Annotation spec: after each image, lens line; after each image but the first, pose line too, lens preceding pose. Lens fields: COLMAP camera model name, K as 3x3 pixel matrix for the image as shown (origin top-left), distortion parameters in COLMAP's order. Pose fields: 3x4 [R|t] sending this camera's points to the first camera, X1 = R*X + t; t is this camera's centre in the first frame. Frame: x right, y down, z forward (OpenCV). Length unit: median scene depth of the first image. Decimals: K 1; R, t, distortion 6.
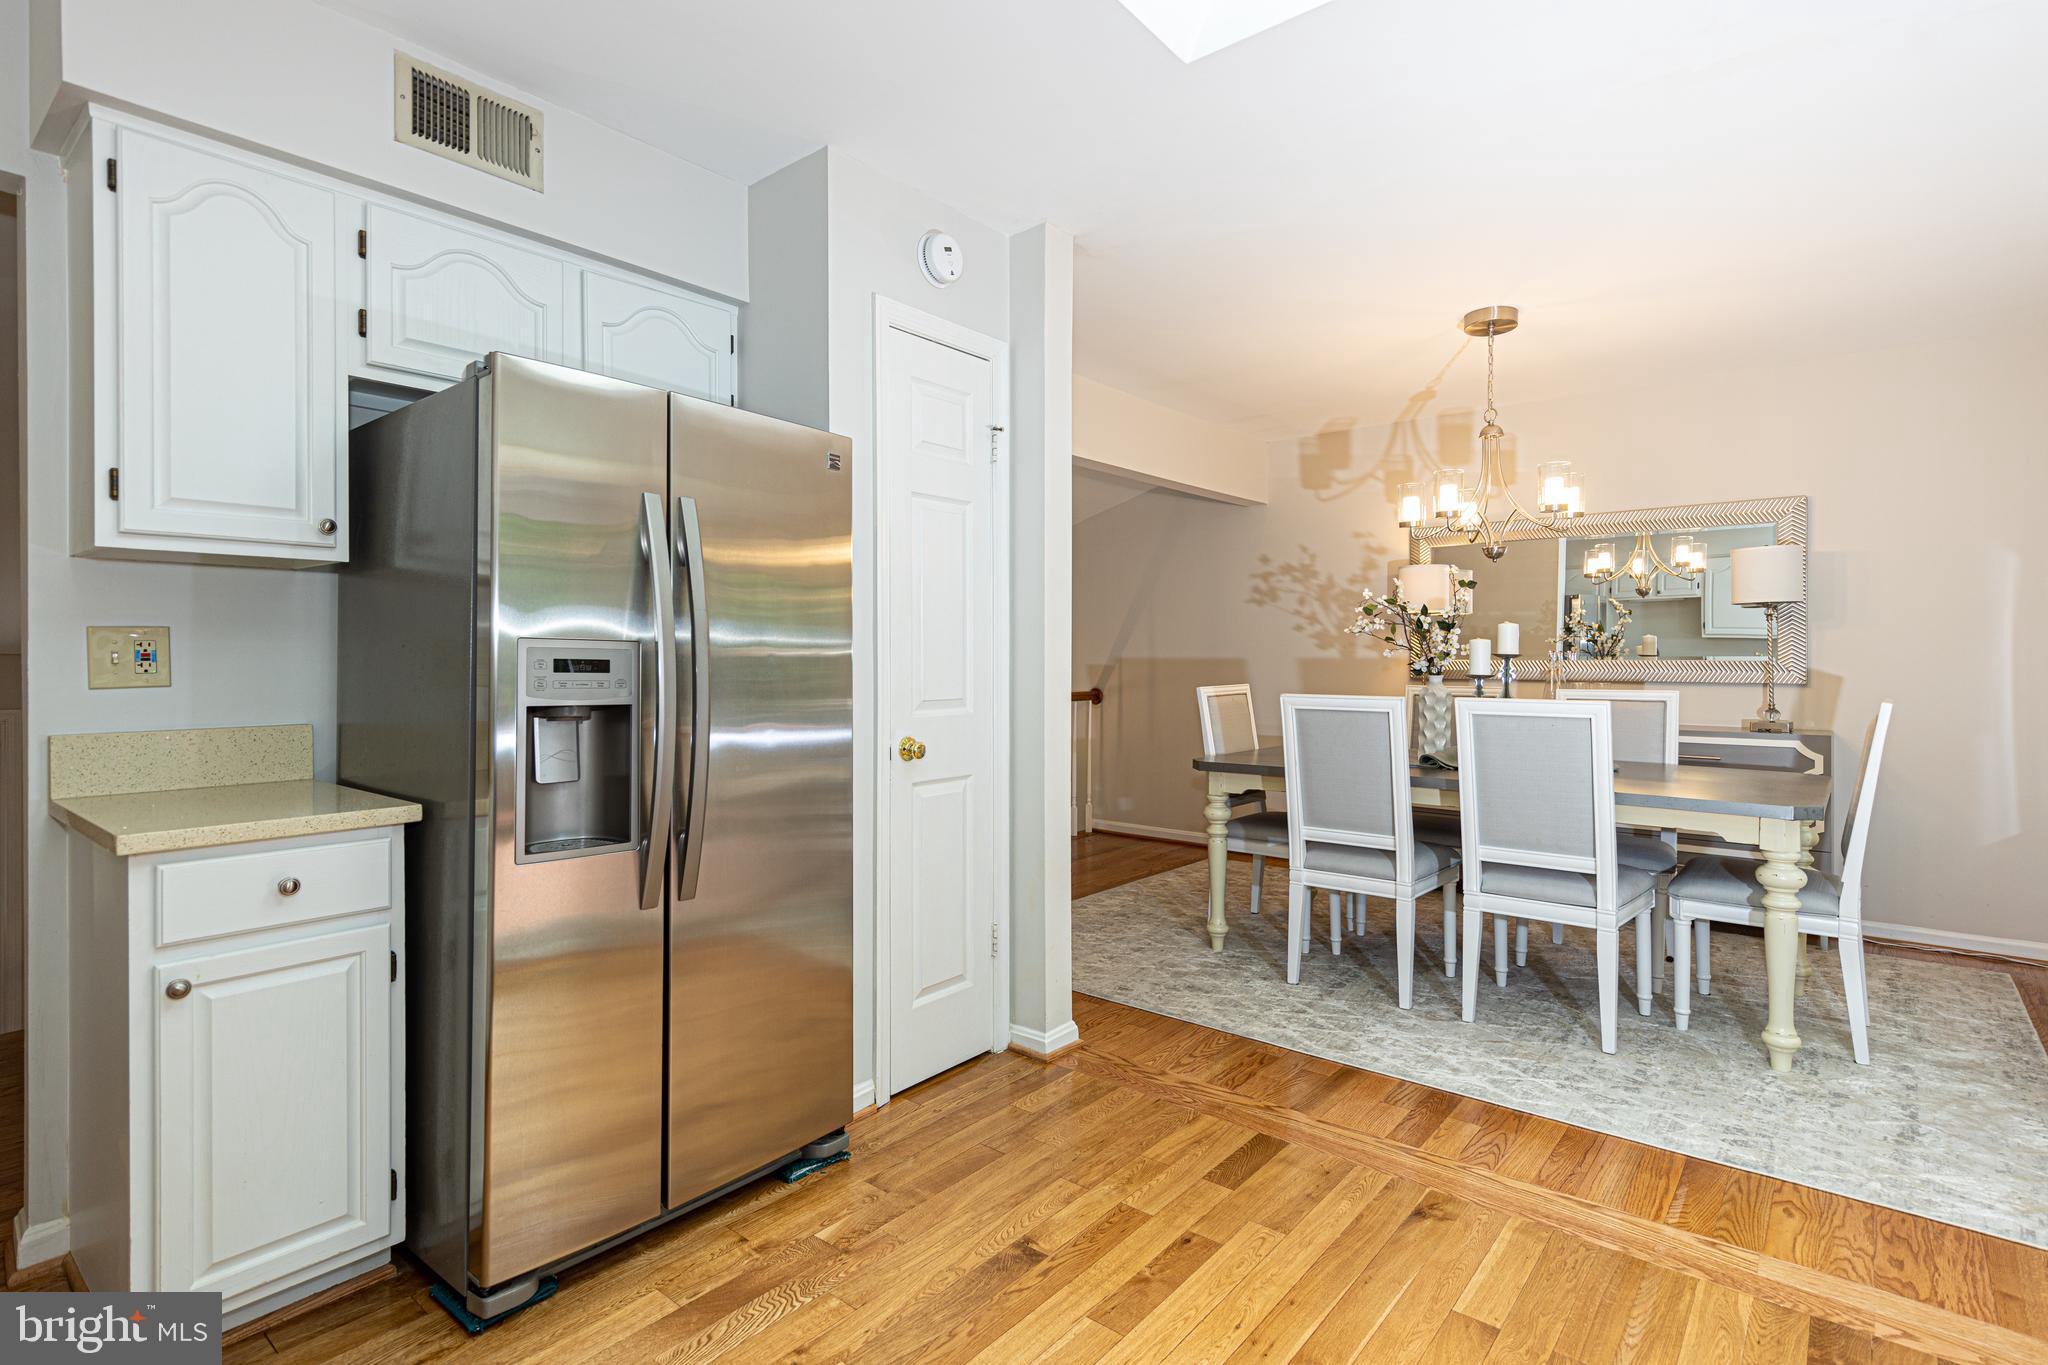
lens RADIAL K [[1010.3, 0, 1025.0], [0, 1010.3, 645.1], [0, 0, 1]] dist [0.004350, -0.000355]
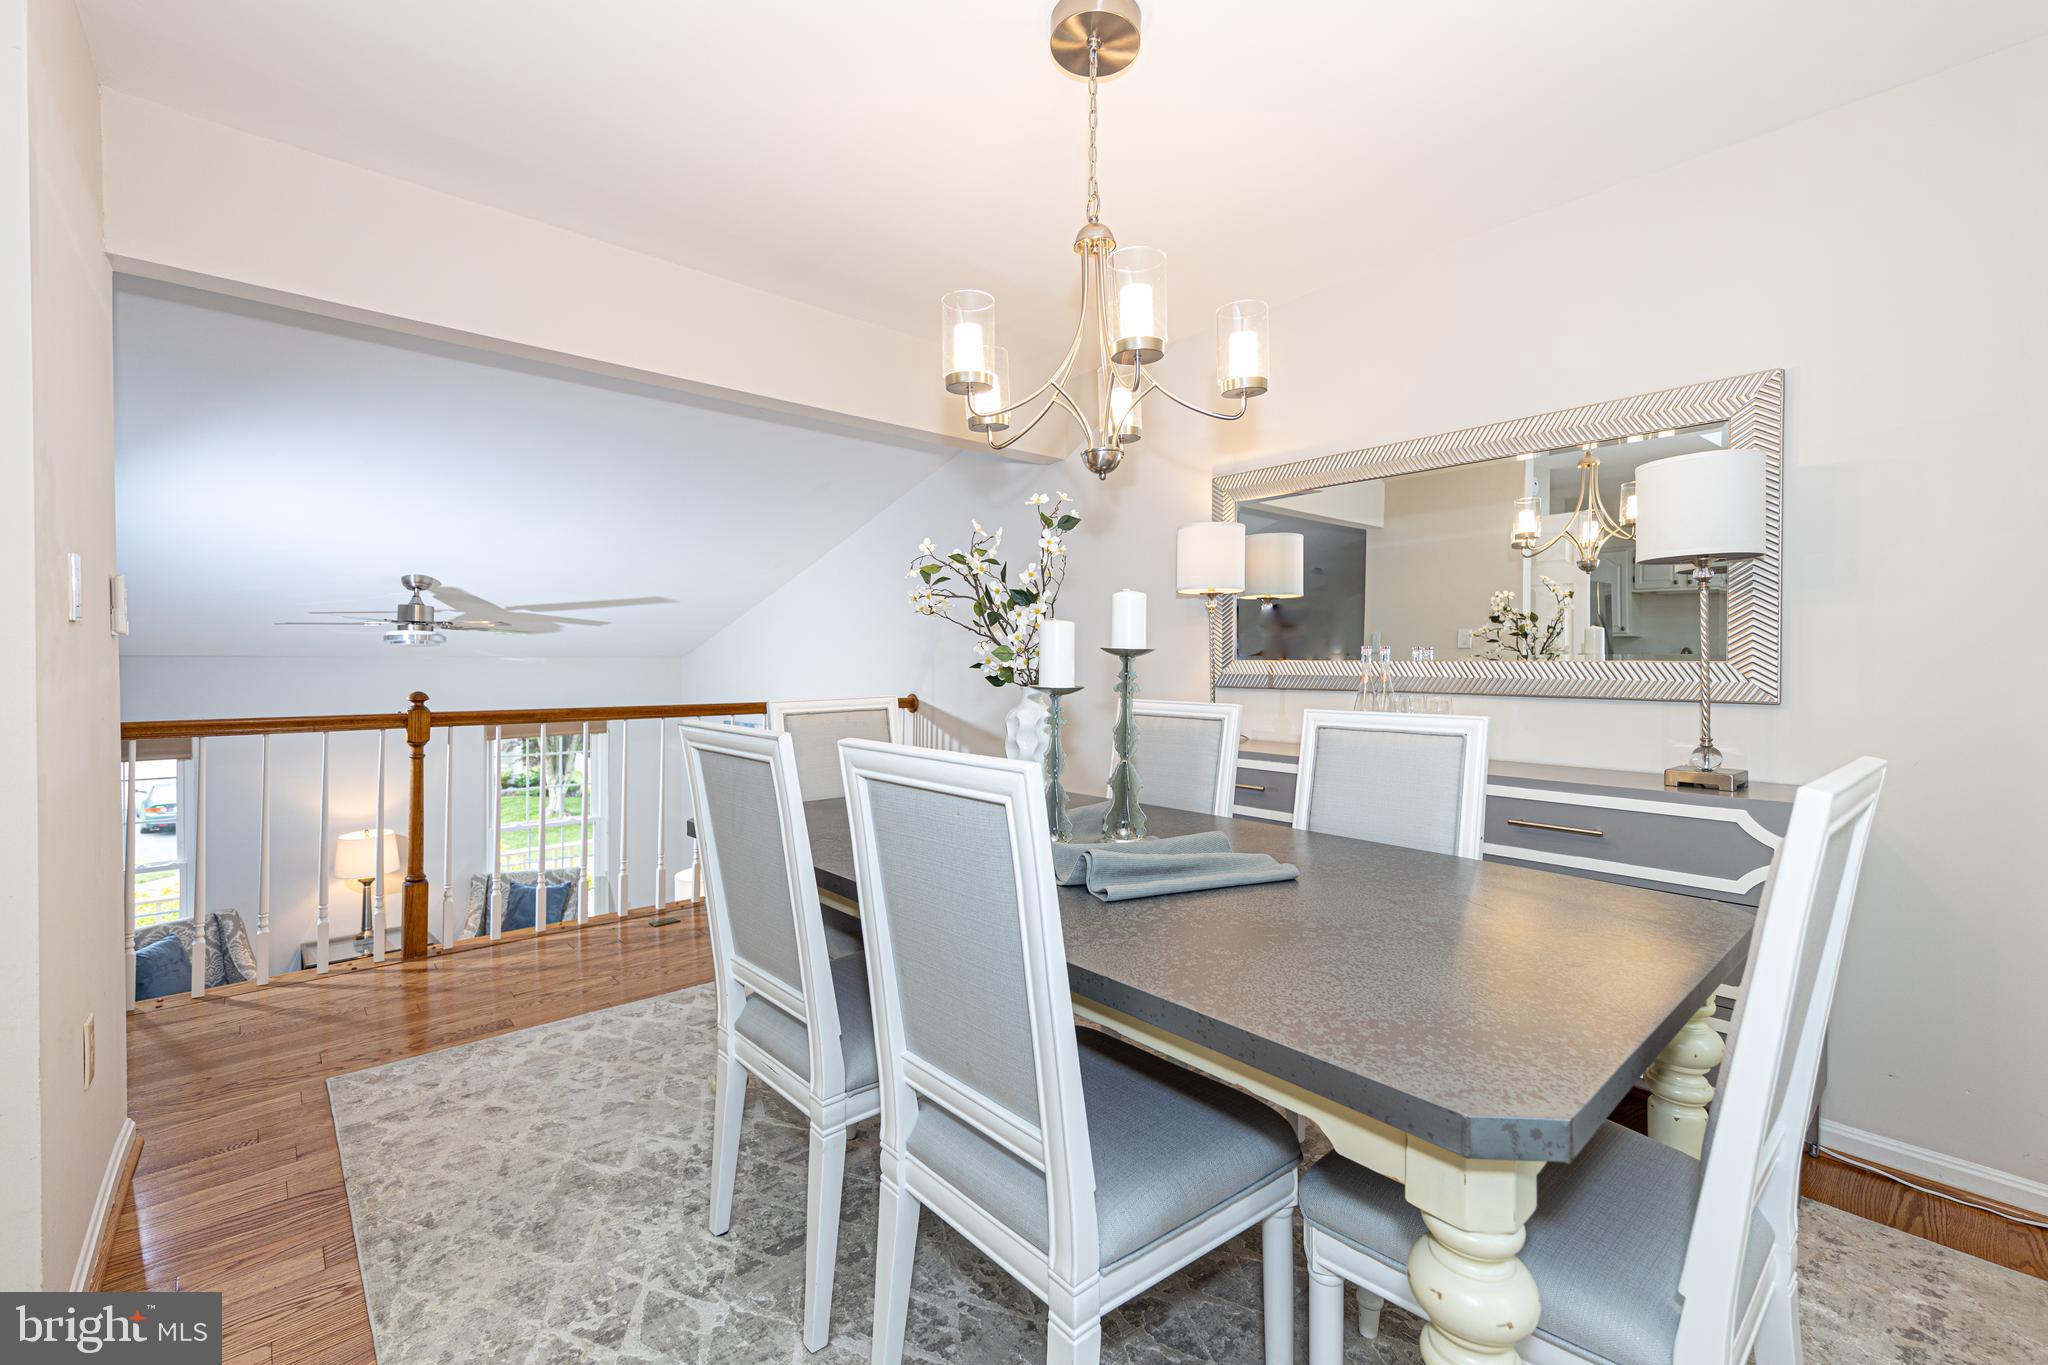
lens RADIAL K [[868.7, 0, 1023.5], [0, 868.7, 662.0], [0, 0, 1]] dist [-0.000741, -0.000074]
pose [[0.989093, -0.001470, -0.147286, 0.474470], [0.003615, 0.999891, 0.014303, 0.009270], [0.147249, -0.014679, 0.988990, 0.515714]]
